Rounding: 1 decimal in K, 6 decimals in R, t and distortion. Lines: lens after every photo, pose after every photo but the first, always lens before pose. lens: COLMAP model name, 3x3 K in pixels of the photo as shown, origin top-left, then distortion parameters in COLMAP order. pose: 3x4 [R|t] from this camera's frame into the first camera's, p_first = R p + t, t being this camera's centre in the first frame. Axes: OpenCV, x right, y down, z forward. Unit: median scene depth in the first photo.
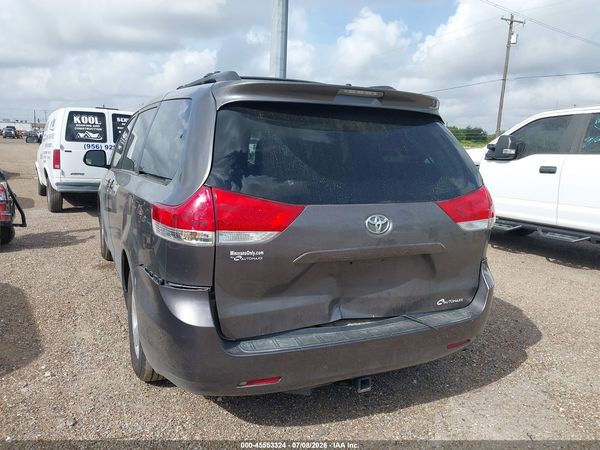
lens RADIAL K [[491.9, 0, 300.0], [0, 491.9, 225.0], [0, 0, 1]] dist [0.000622, -0.000635]
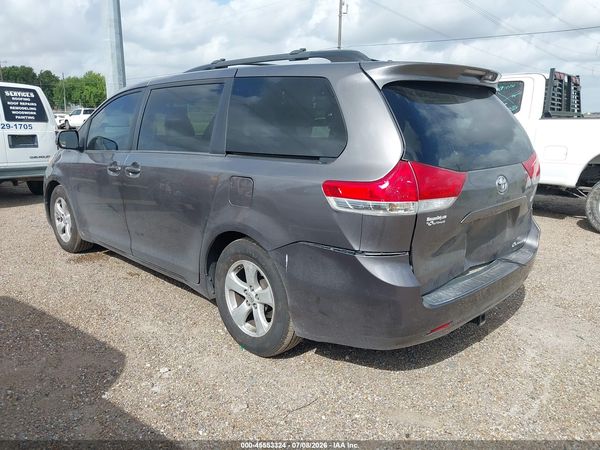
lens RADIAL K [[500.0, 0, 300.0], [0, 500.0, 225.0], [0, 0, 1]] dist [-0.012938, -0.005769]
pose [[0.936514, -0.101824, 0.335521, -0.658803], [0.081451, 0.993905, 0.074282, -0.031371], [-0.341039, -0.042238, 0.939100, 0.025947]]
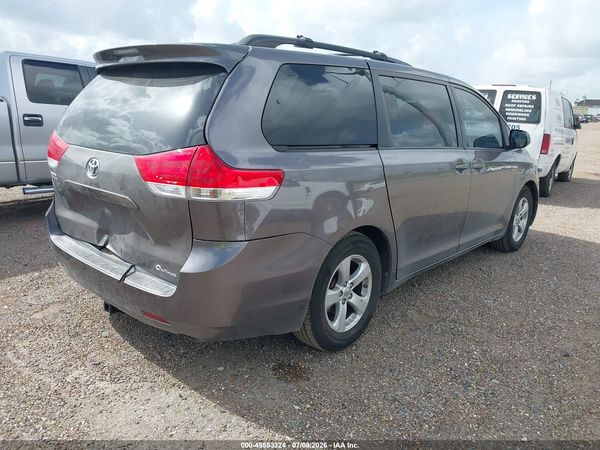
lens RADIAL K [[491.9, 0, 300.0], [0, 491.9, 225.0], [0, 0, 1]] dist [0.000622, -0.000635]
pose [[0.353954, 0.190006, -0.915759, 1.301562], [-0.171252, 0.975759, 0.136264, -0.101872], [0.919450, 0.108594, 0.377913, 0.946381]]
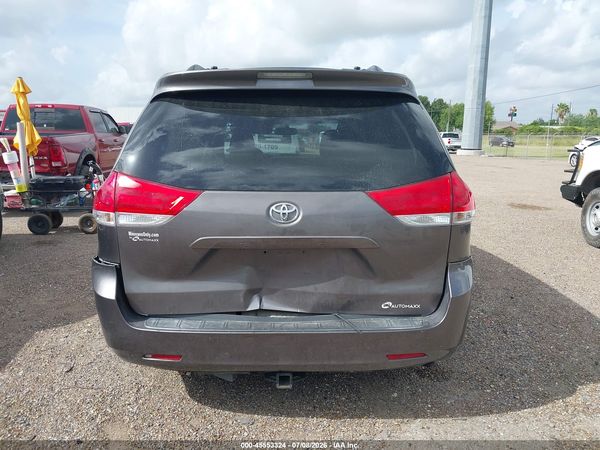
lens RADIAL K [[486.8, 0, 300.0], [0, 486.8, 225.0], [0, 0, 1]] dist [0.039581, -0.067684]
pose [[0.905621, 0.042572, -0.421945, 0.542754], [-0.040486, 0.999083, 0.013908, 0.006929], [0.422151, 0.004487, 0.906515, 0.150454]]
